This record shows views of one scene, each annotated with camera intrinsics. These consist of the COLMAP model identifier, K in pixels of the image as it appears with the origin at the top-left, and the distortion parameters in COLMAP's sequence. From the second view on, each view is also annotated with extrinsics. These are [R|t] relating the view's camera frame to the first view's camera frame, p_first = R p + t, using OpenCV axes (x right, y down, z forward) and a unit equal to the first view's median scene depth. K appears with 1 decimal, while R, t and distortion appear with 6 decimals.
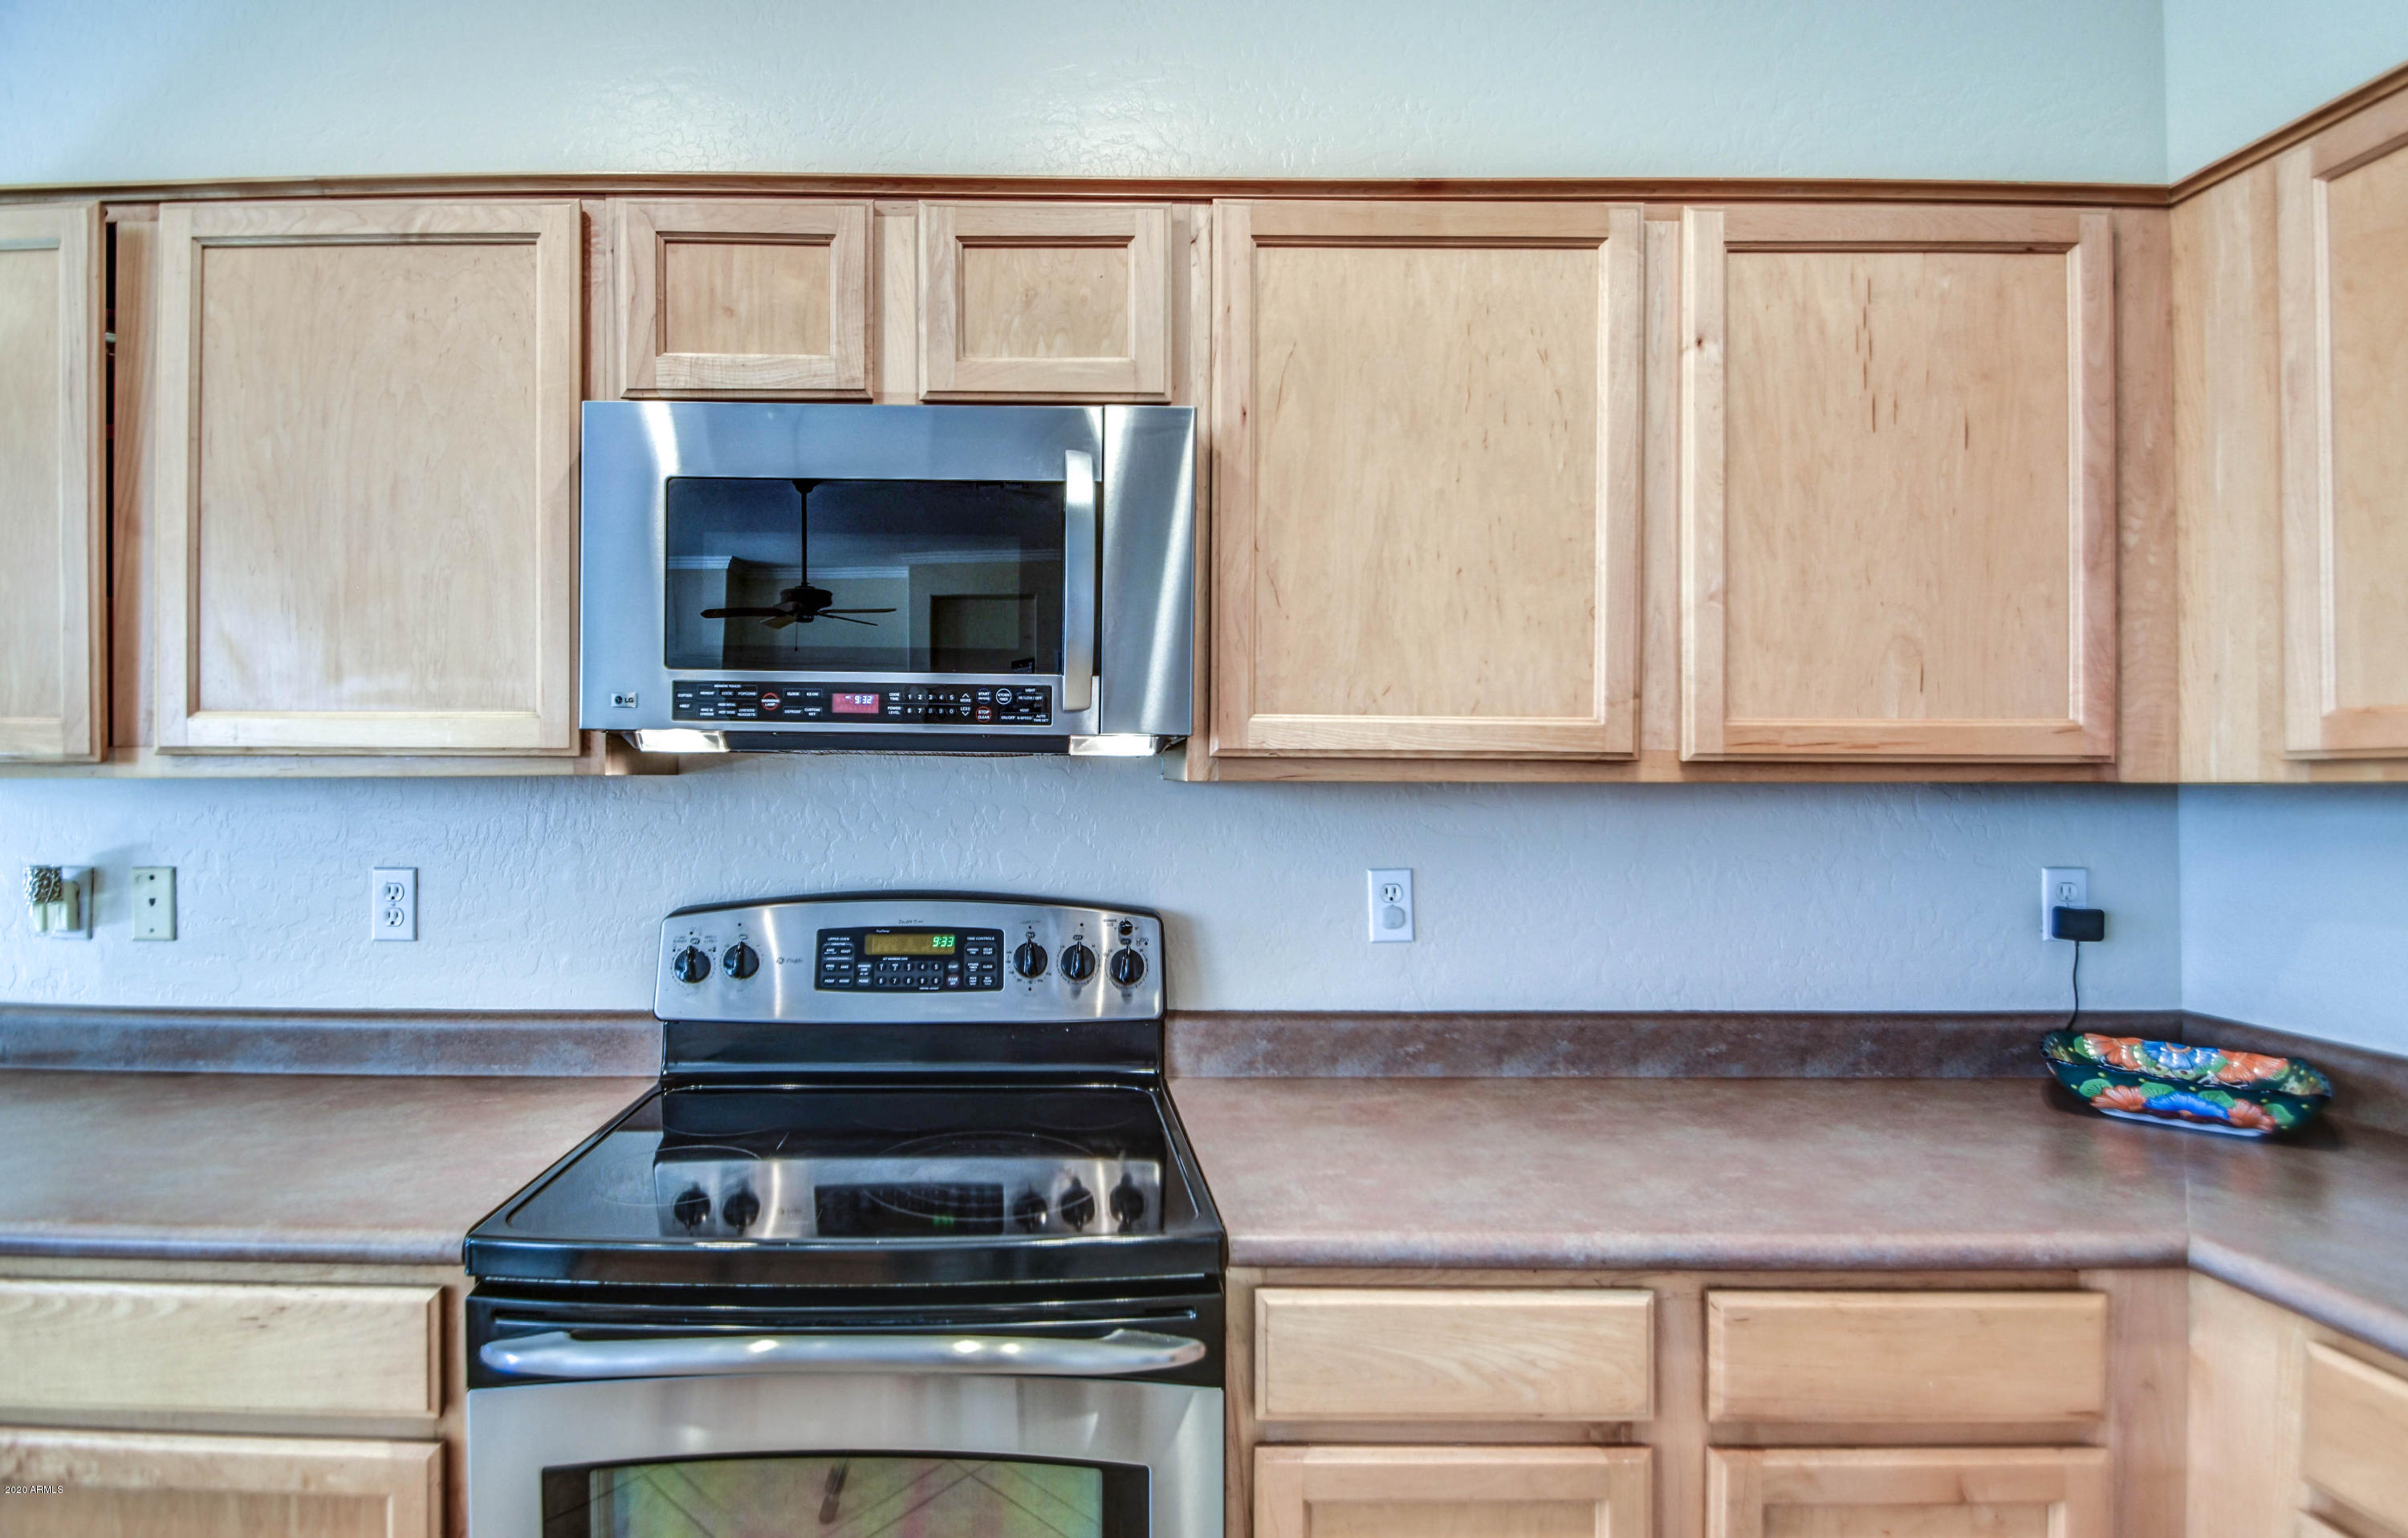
lens RADIAL K [[1058.3, 0, 1203.9], [0, 1058.3, 759.8], [0, 0, 1]] dist [-0.002166, -0.000525]
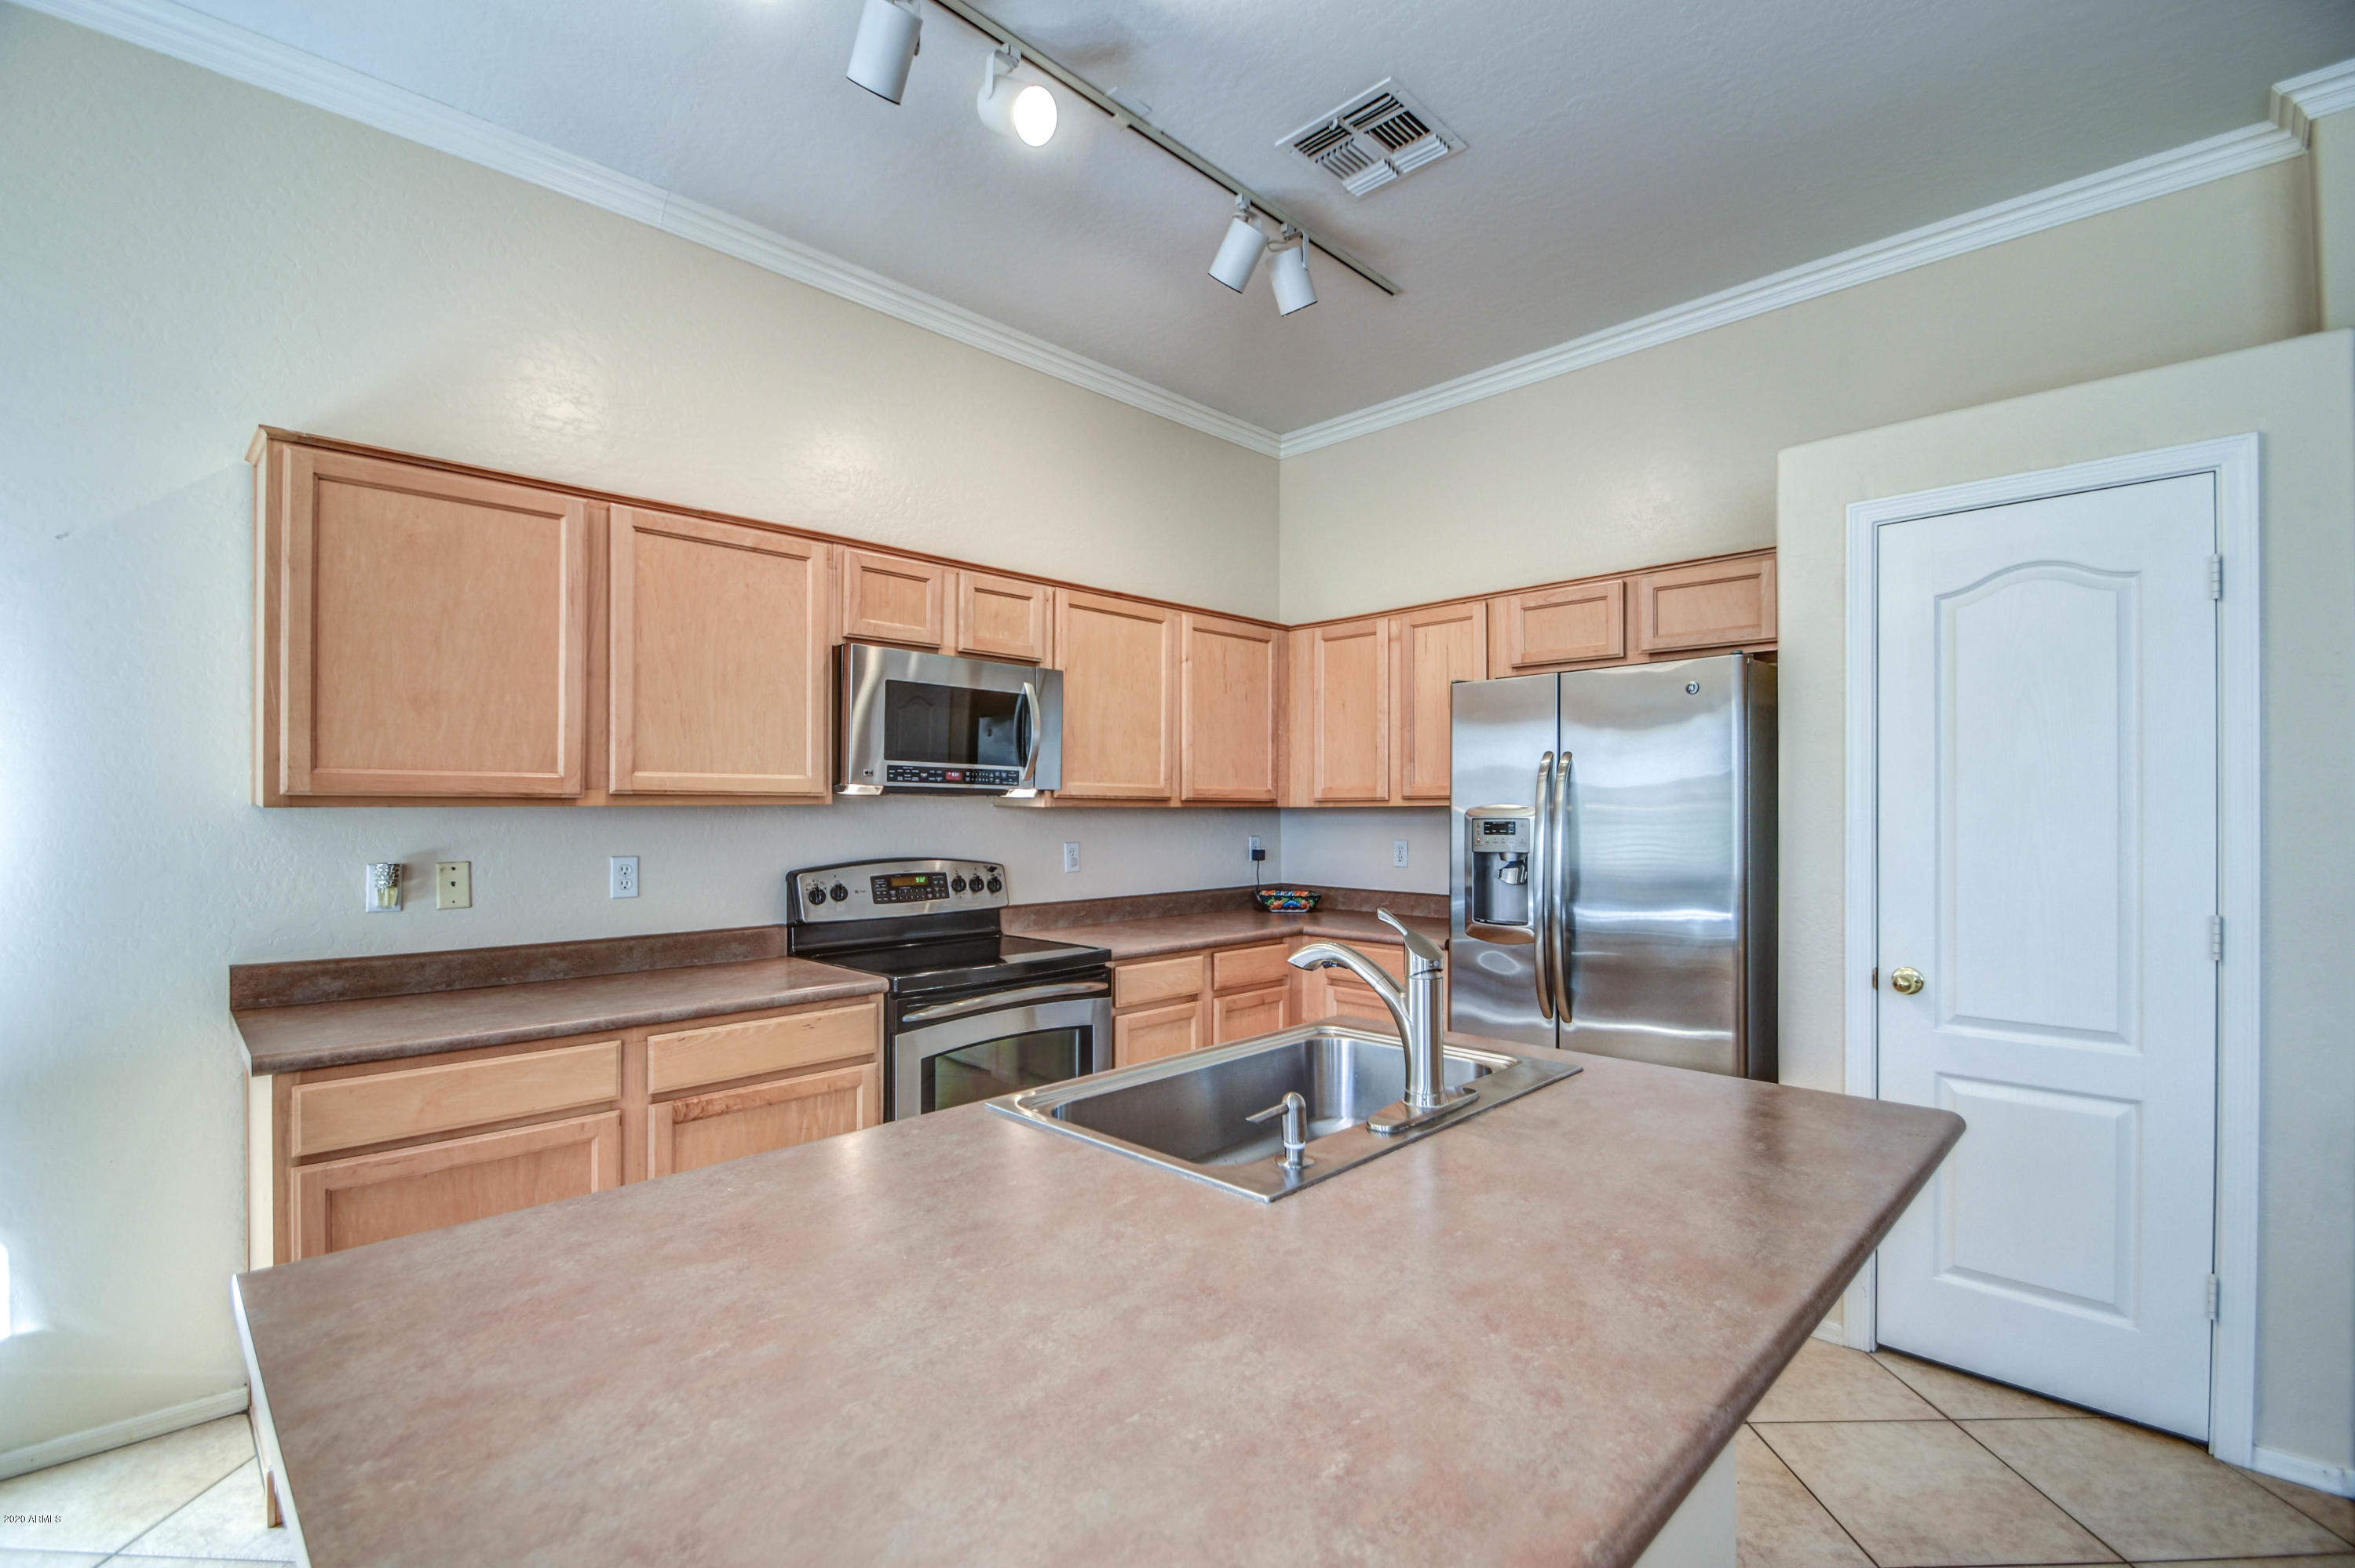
lens RADIAL K [[1040.6, 0, 1200.1], [0, 1040.6, 782.0], [0, 0, 1]] dist [0.017454, -0.017229]
pose [[0.704831, 0.016125, 0.709192, -1.573871], [-0.011099, 0.999870, -0.011703, -0.015775], [-0.709289, 0.000377, 0.704918, -1.089619]]
